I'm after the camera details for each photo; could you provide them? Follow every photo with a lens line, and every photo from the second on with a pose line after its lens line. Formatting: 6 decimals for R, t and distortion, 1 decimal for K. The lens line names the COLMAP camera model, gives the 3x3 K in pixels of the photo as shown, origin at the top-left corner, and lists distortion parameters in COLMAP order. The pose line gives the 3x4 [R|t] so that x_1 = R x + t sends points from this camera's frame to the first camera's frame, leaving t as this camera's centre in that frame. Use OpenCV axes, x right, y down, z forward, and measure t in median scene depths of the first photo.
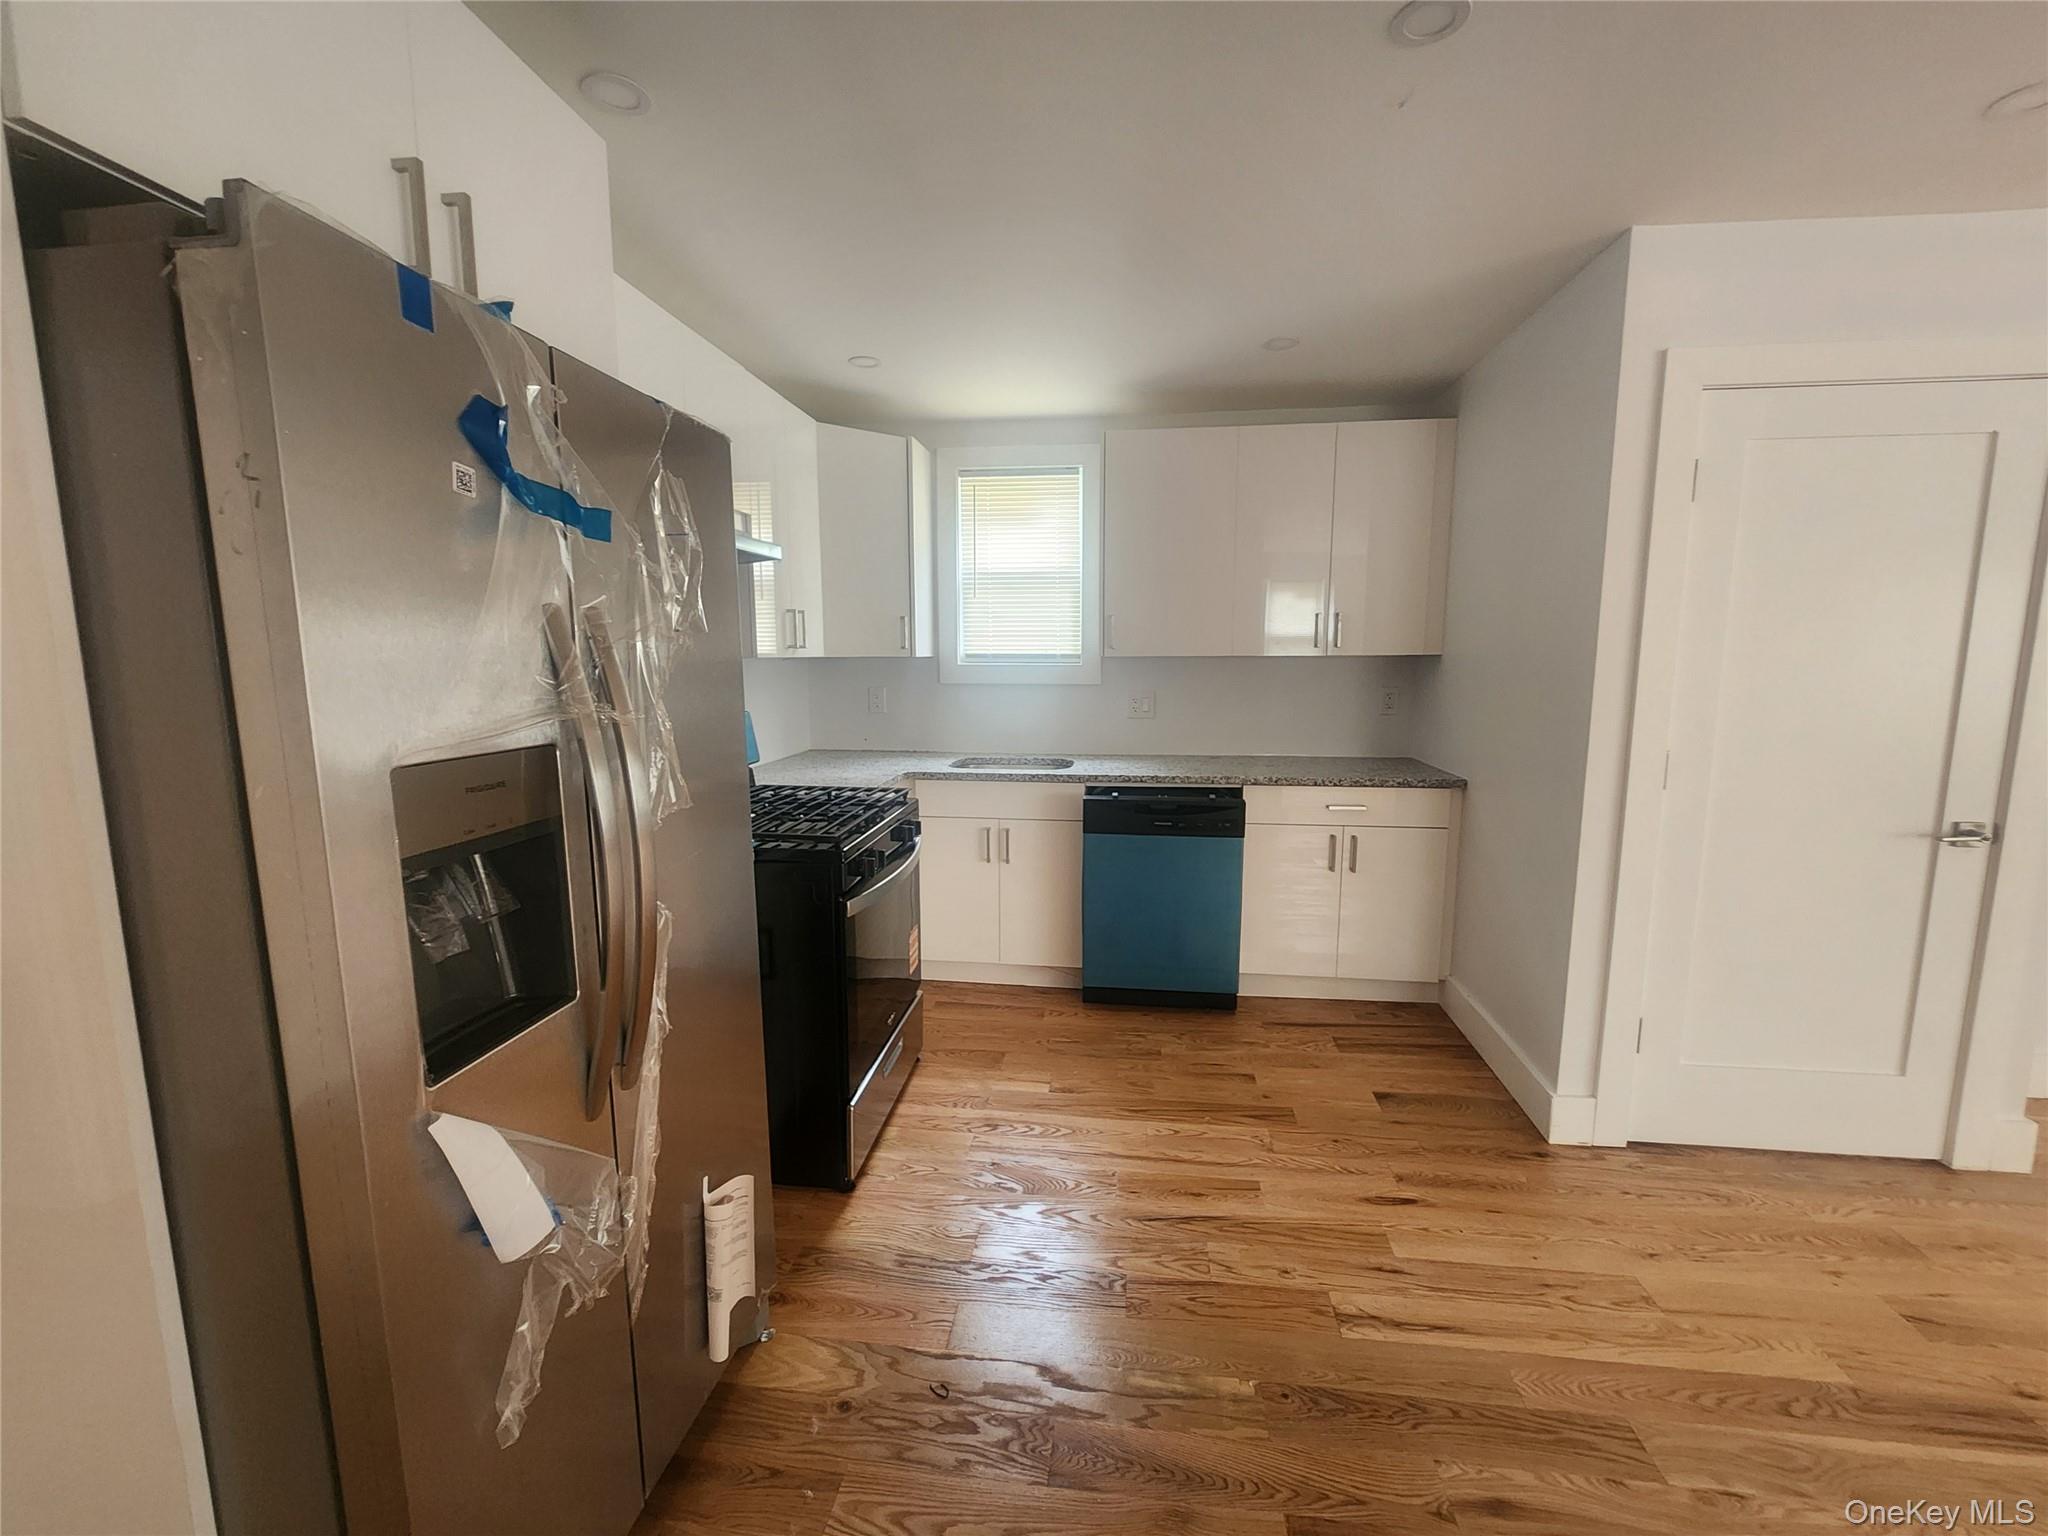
lens RADIAL K [[837.9, 0, 1024.1], [0, 837.9, 763.6], [0, 0, 1]] dist [-0.000285, -0.000279]
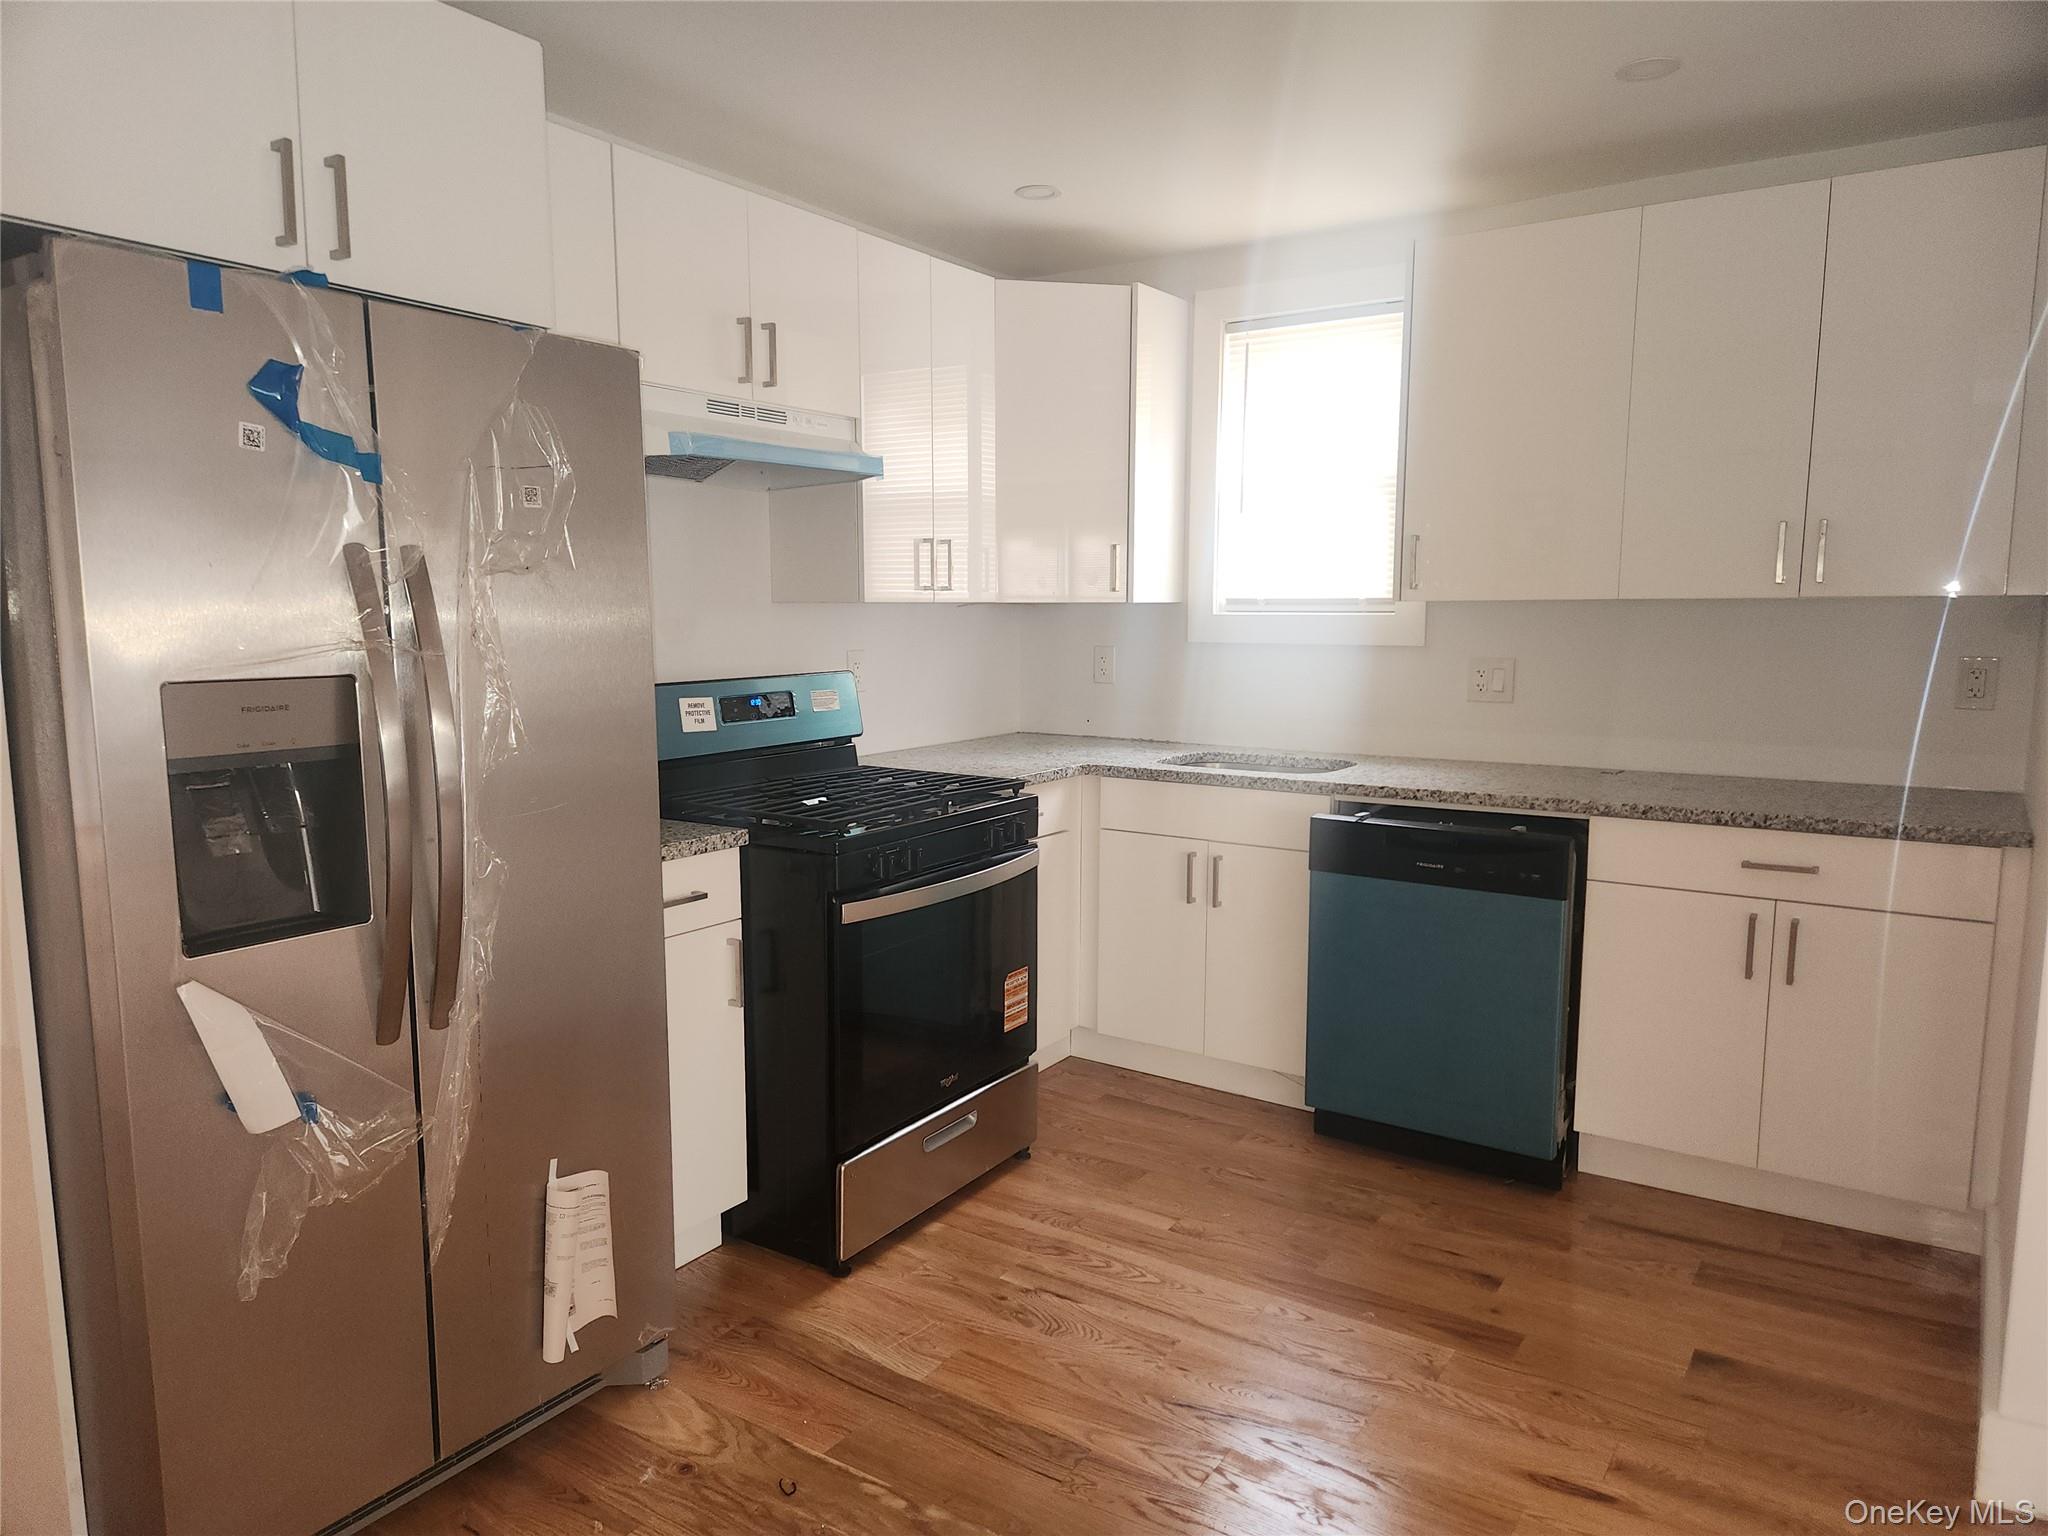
lens RADIAL K [[1359.1, 0, 1007.6], [0, 1359.1, 776.0], [0, 0, 1]] dist [0.082156, -0.067591]
pose [[0.893567, 0.058726, -0.445071, 0.381725], [-0.060180, 0.998128, 0.010878, 0.013775], [0.444877, 0.017064, 0.895429, -0.076616]]
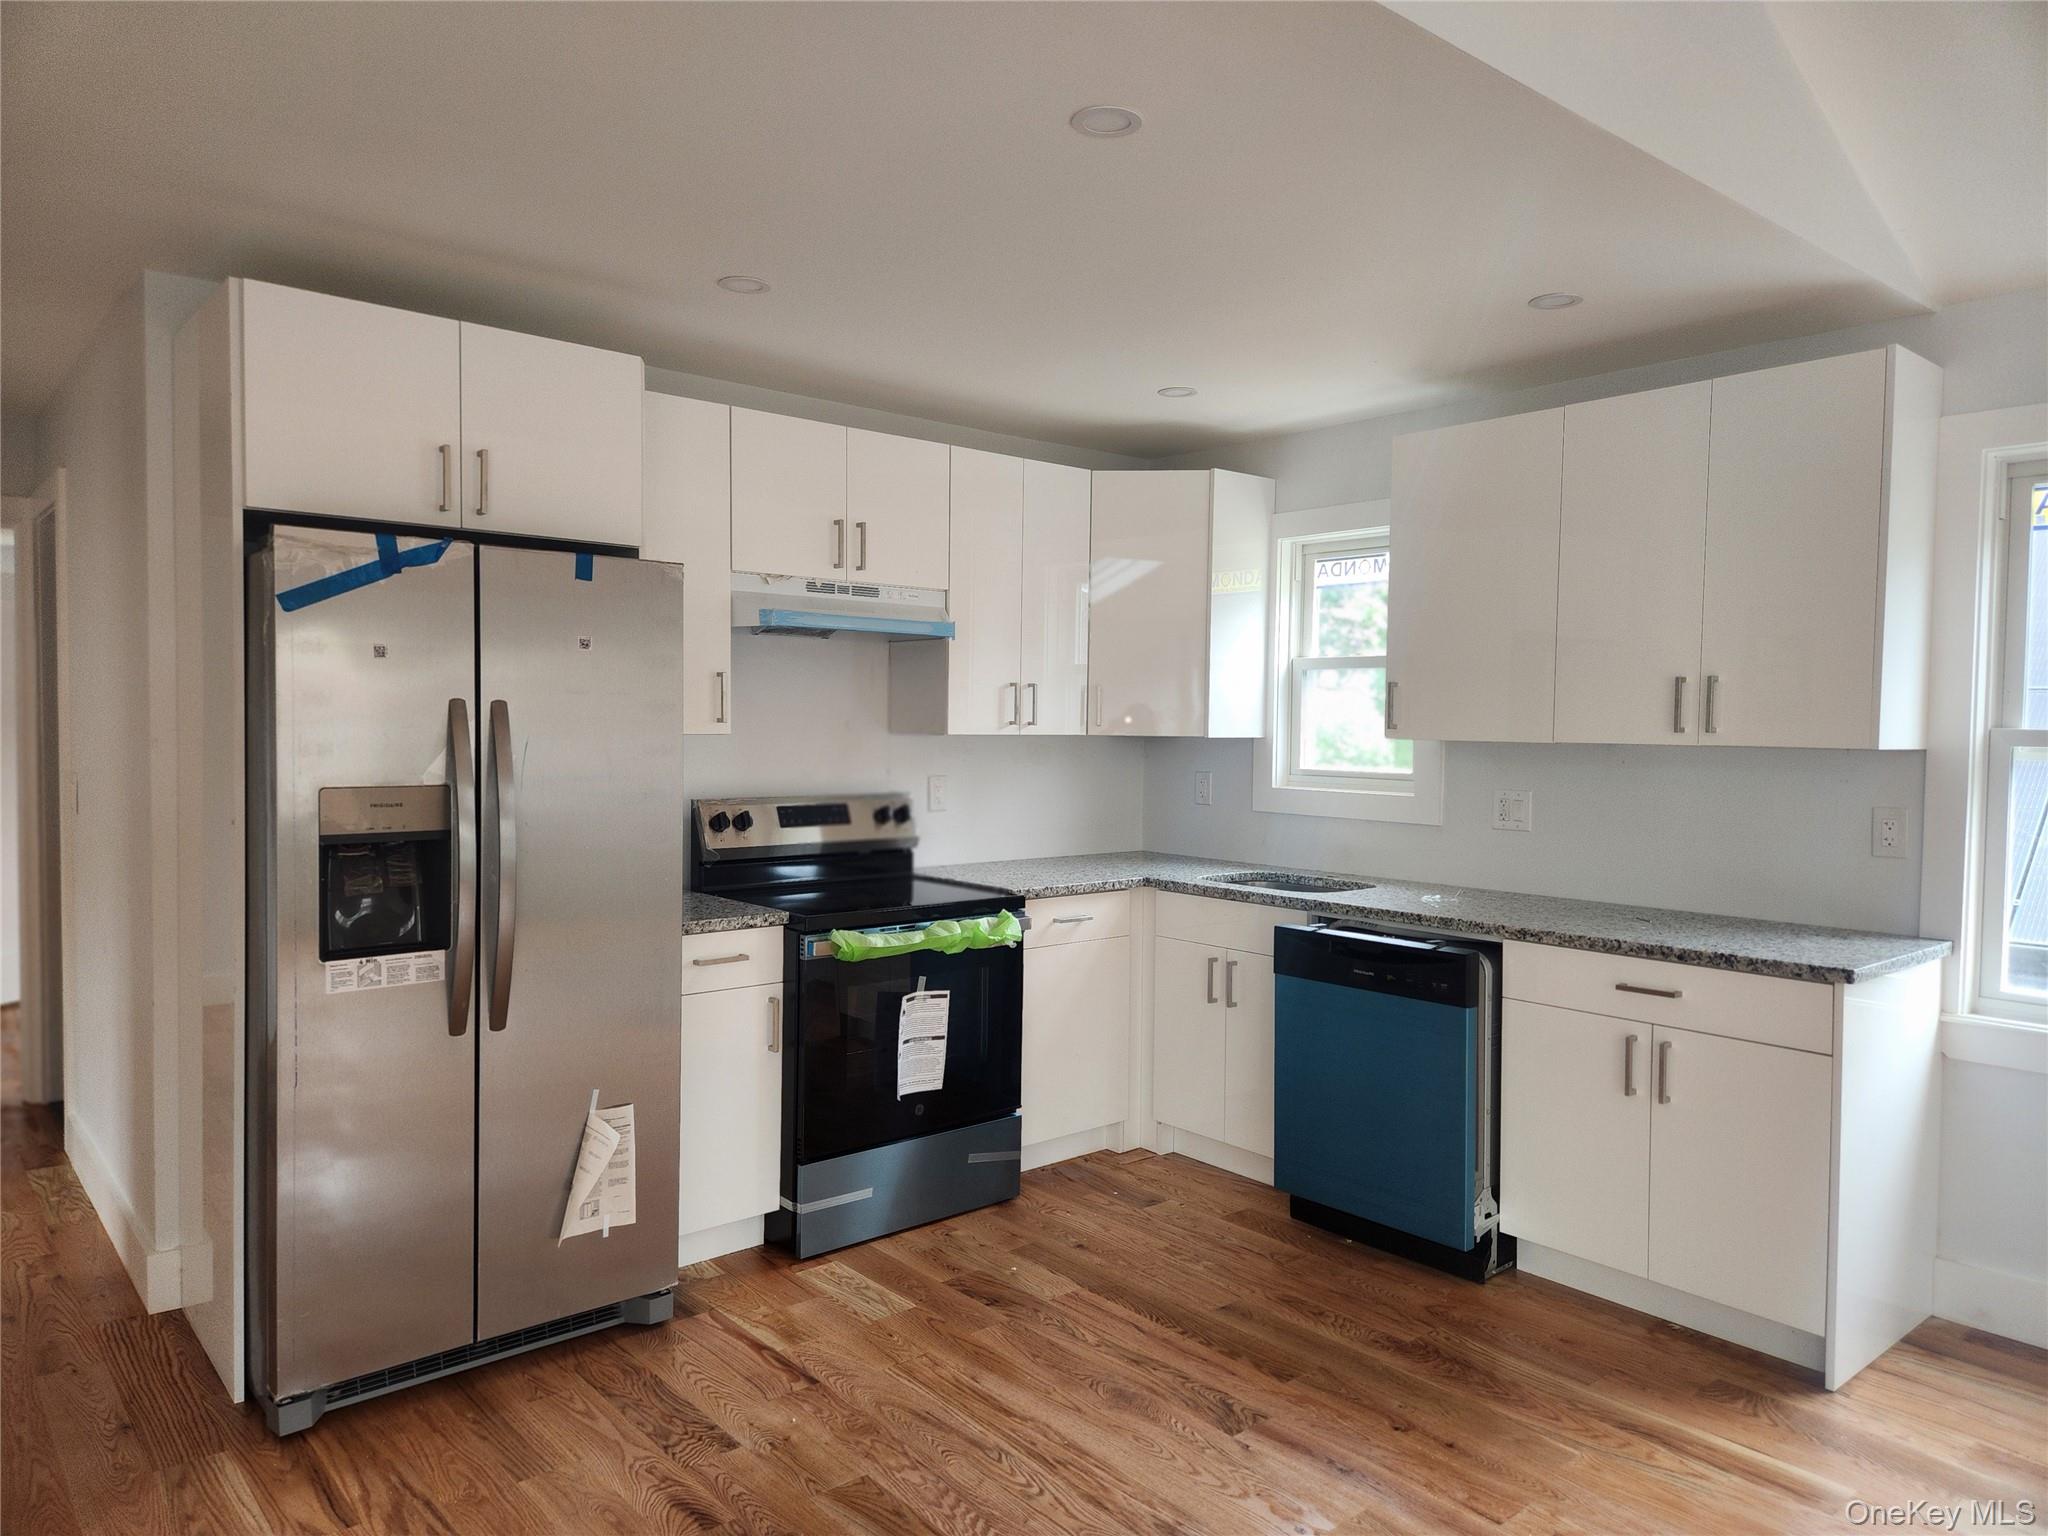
lens RADIAL K [[1359.1, 0, 1025.5], [0, 1359.1, 770.7], [0, 0, 1]] dist [0.082156, -0.067591]
pose [[0.743978, 0.041692, -0.666903, 0.818179], [-0.106012, 0.992776, -0.056199, -0.008304], [0.659741, 0.112510, 0.743023, -0.099458]]
